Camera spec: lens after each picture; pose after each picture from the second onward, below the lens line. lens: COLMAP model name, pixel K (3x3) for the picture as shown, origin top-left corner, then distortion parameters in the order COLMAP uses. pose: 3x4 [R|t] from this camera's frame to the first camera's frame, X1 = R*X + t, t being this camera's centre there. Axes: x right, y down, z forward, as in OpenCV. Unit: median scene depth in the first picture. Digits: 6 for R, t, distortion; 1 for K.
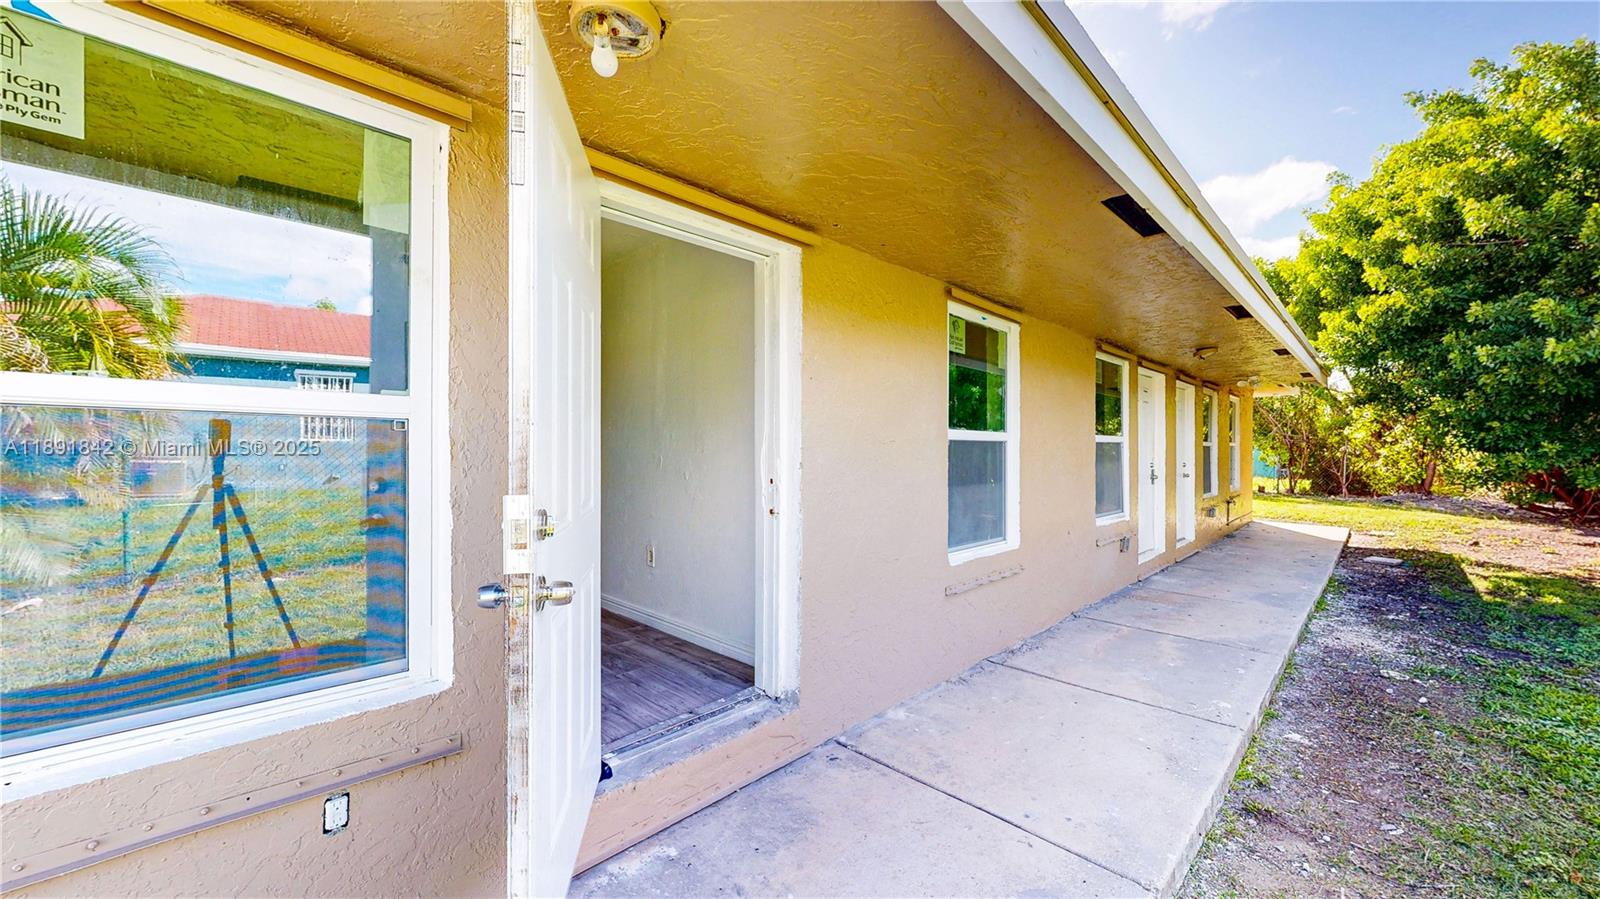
lens RADIAL K [[631.4, 0, 801.2], [0, 631.4, 493.9], [0, 0, 1]] dist [-0.015412, -0.000003]
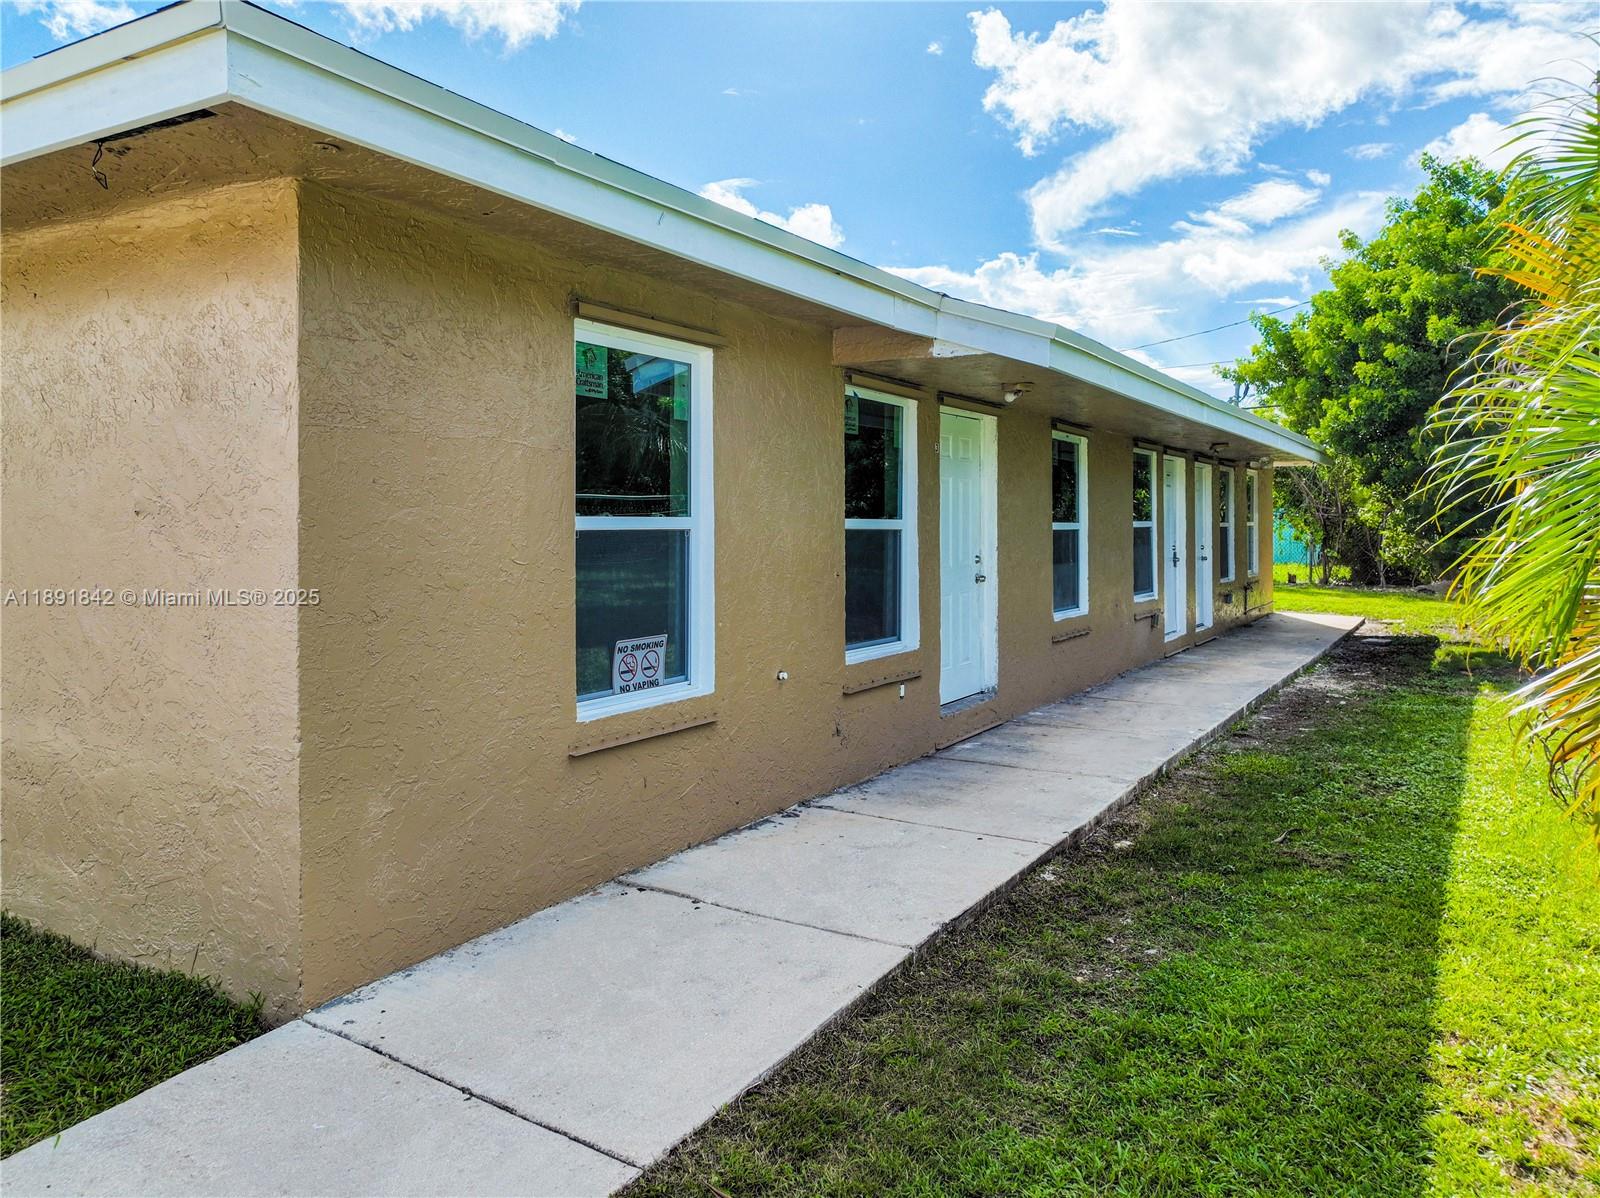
lens RADIAL K [[1246.6, 0, 800.0], [0, 1246.6, 599.0], [0, 0, 1]] dist [-0.081185, 0.000384]
pose [[0.972372, -0.004344, 0.233396, -0.456222], [0.003862, 0.999989, 0.002522, 0.026884], [-0.233405, -0.001551, 0.972378, -0.736767]]
